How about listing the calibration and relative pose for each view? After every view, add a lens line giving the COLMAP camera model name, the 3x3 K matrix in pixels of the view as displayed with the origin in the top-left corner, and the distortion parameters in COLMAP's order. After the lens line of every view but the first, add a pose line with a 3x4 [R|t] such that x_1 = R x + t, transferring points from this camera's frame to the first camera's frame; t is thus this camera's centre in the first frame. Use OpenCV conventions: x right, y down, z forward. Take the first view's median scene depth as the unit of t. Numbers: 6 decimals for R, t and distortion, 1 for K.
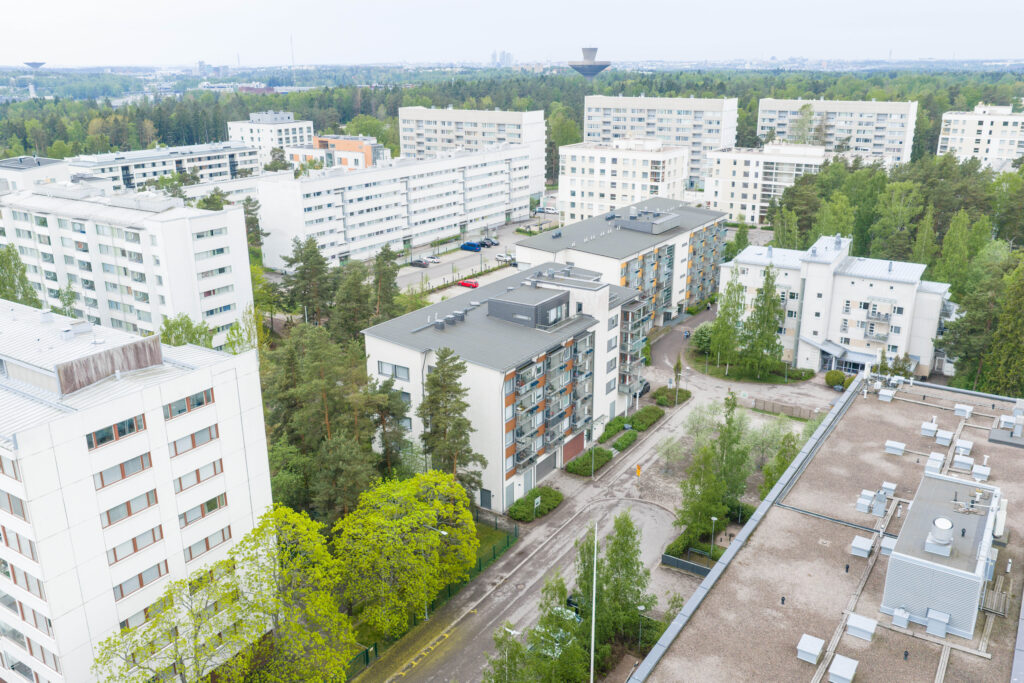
lens RADIAL K [[847.3, 0, 512.0], [0, 847.3, 341.5], [0, 0, 1]] dist [0.000442, 0.000947]
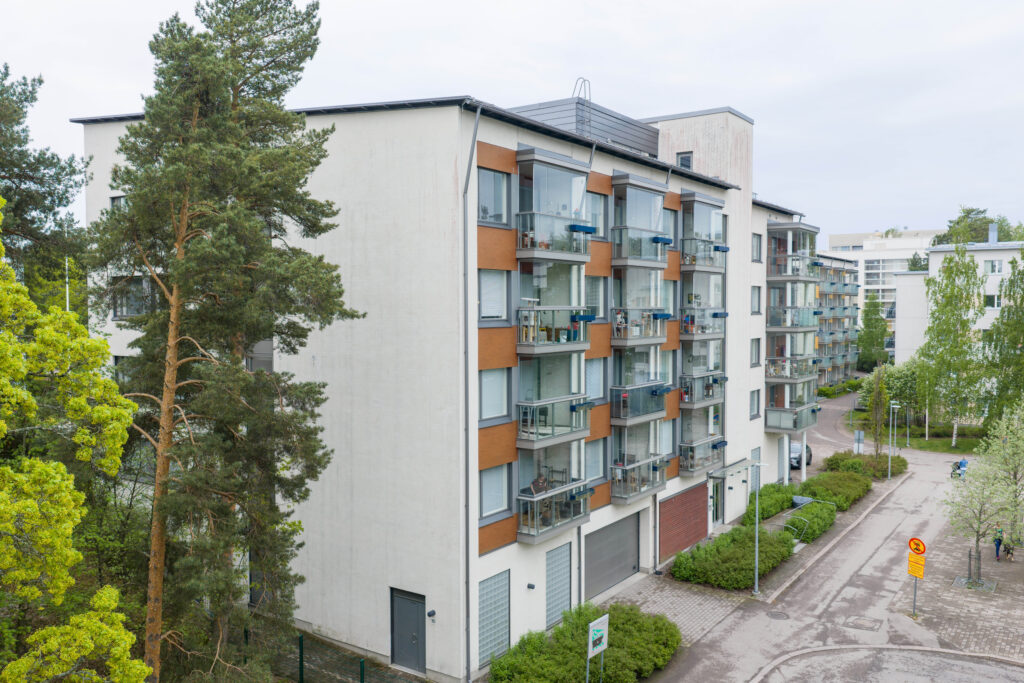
lens RADIAL K [[847.3, 0, 512.0], [0, 847.3, 341.5], [0, 0, 1]] dist [0.000442, 0.000947]
pose [[0.999701, -0.001692, -0.024397, 0.008843], [-0.005346, 0.958359, -0.285515, 0.159143], [0.023865, 0.285560, 0.958064, 0.649349]]
